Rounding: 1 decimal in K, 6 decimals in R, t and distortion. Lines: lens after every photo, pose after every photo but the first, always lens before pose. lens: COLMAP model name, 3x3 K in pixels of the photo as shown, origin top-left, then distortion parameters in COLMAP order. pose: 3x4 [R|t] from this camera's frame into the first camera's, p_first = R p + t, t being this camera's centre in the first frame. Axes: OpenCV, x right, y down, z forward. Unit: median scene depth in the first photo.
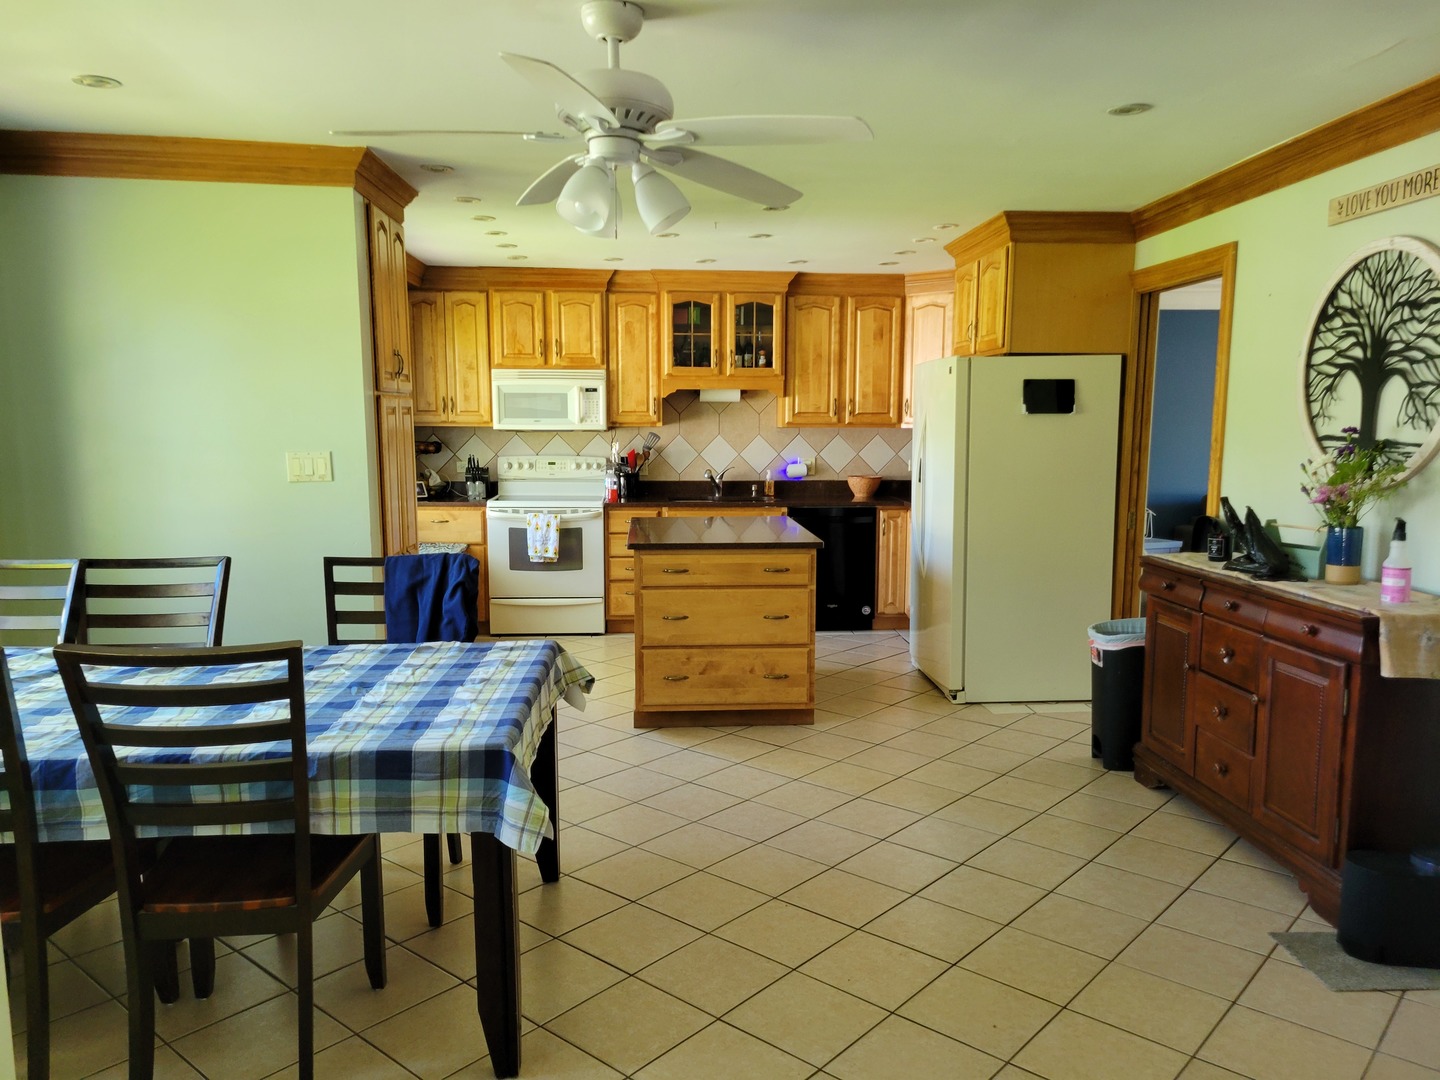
lens RADIAL K [[1078.4, 0, 719.1], [0, 1078.4, 571.1], [0, 0, 1]] dist [0.058587, -0.037078]
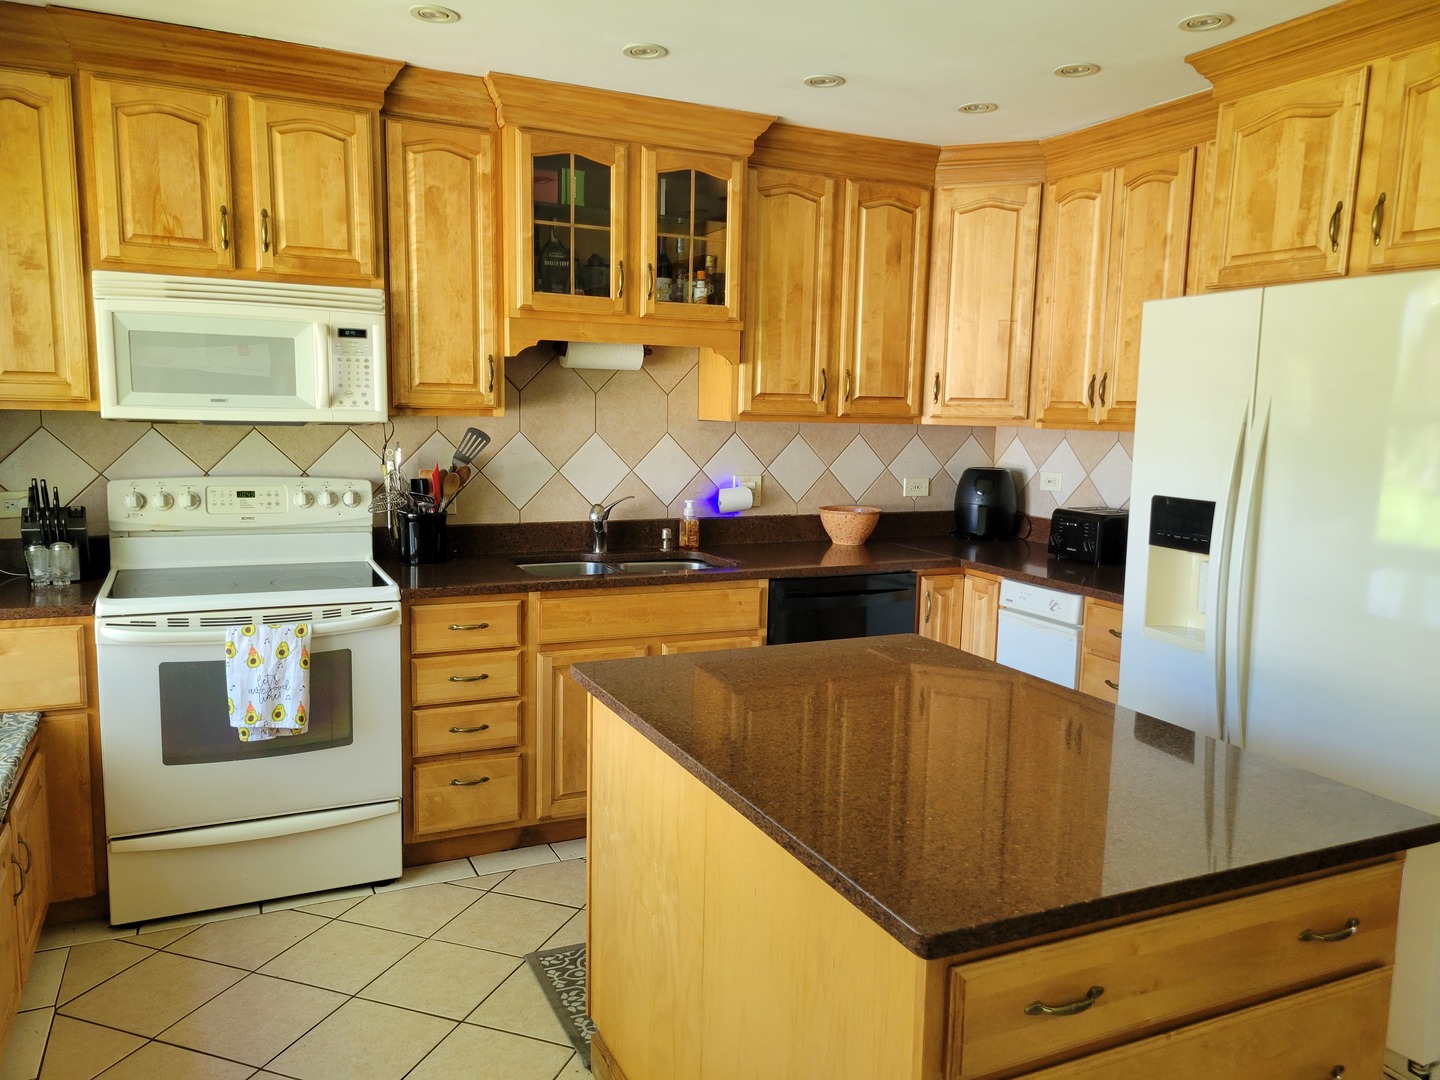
lens RADIAL K [[1078.4, 0, 719.8], [0, 1078.4, 548.5], [0, 0, 1]] dist [0.058587, -0.037078]
pose [[0.931174, -0.031754, 0.363190, -0.142170], [0.031547, 0.999481, 0.006503, -0.076853], [-0.363208, 0.005402, 0.931692, 0.527211]]
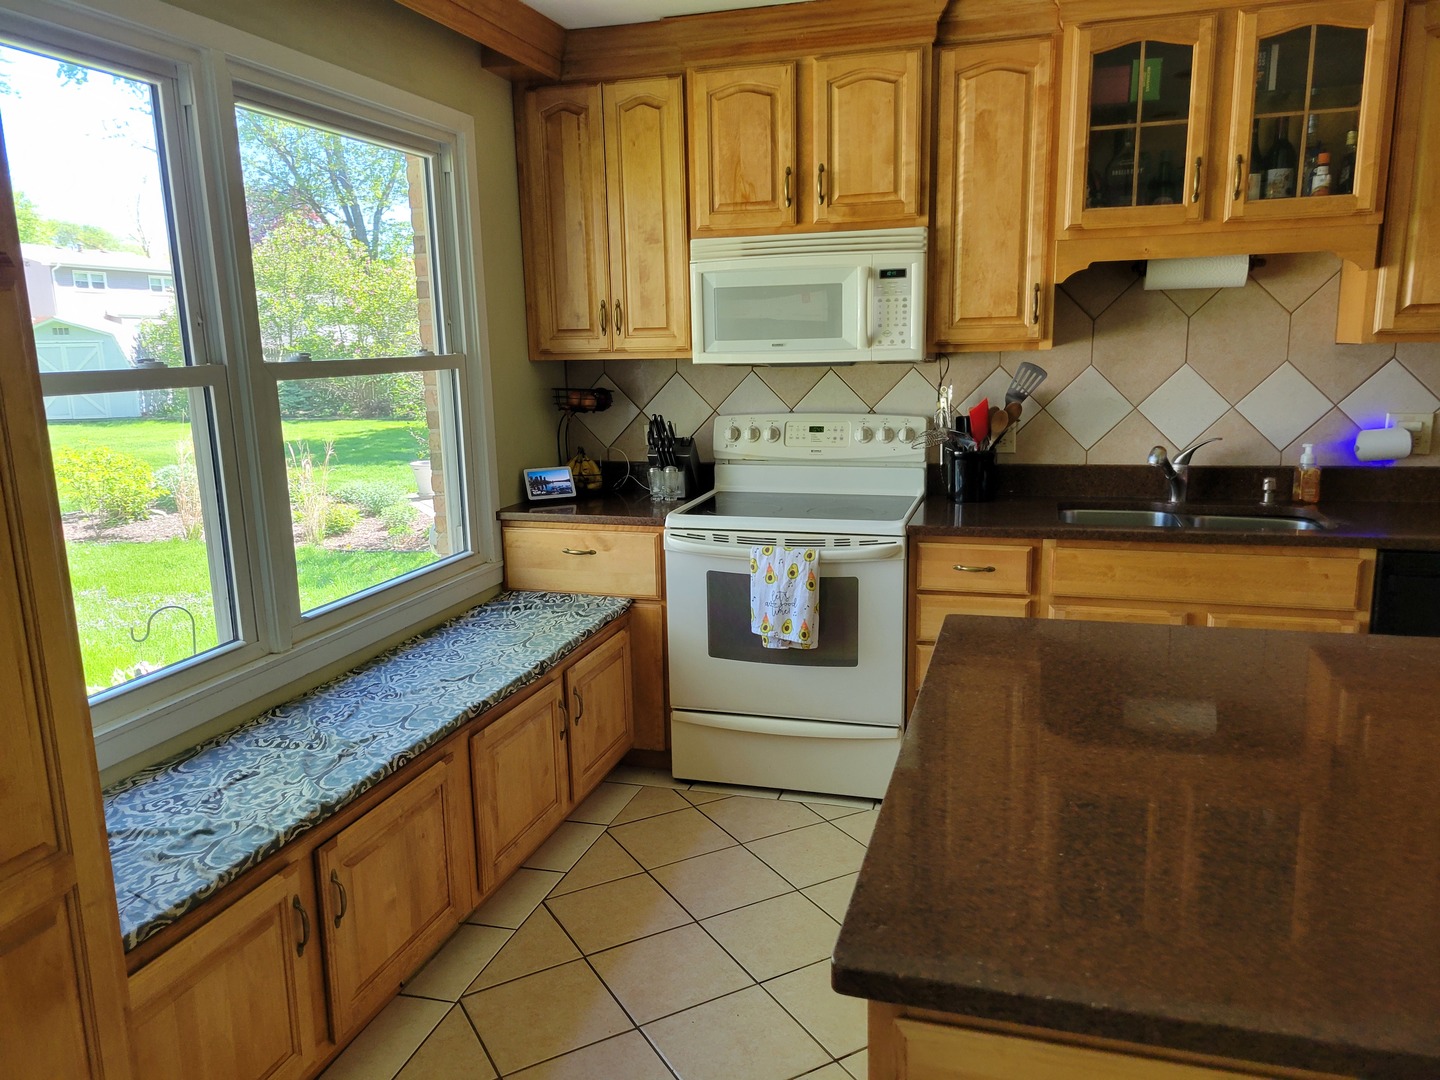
lens RADIAL K [[1078.4, 0, 717.6], [0, 1078.4, 548.0], [0, 0, 1]] dist [0.058587, -0.037078]
pose [[0.938399, 0.042802, -0.342893, -0.025361], [-0.023035, 0.997840, 0.061517, -0.077731], [0.344786, -0.049829, 0.937358, 0.536208]]
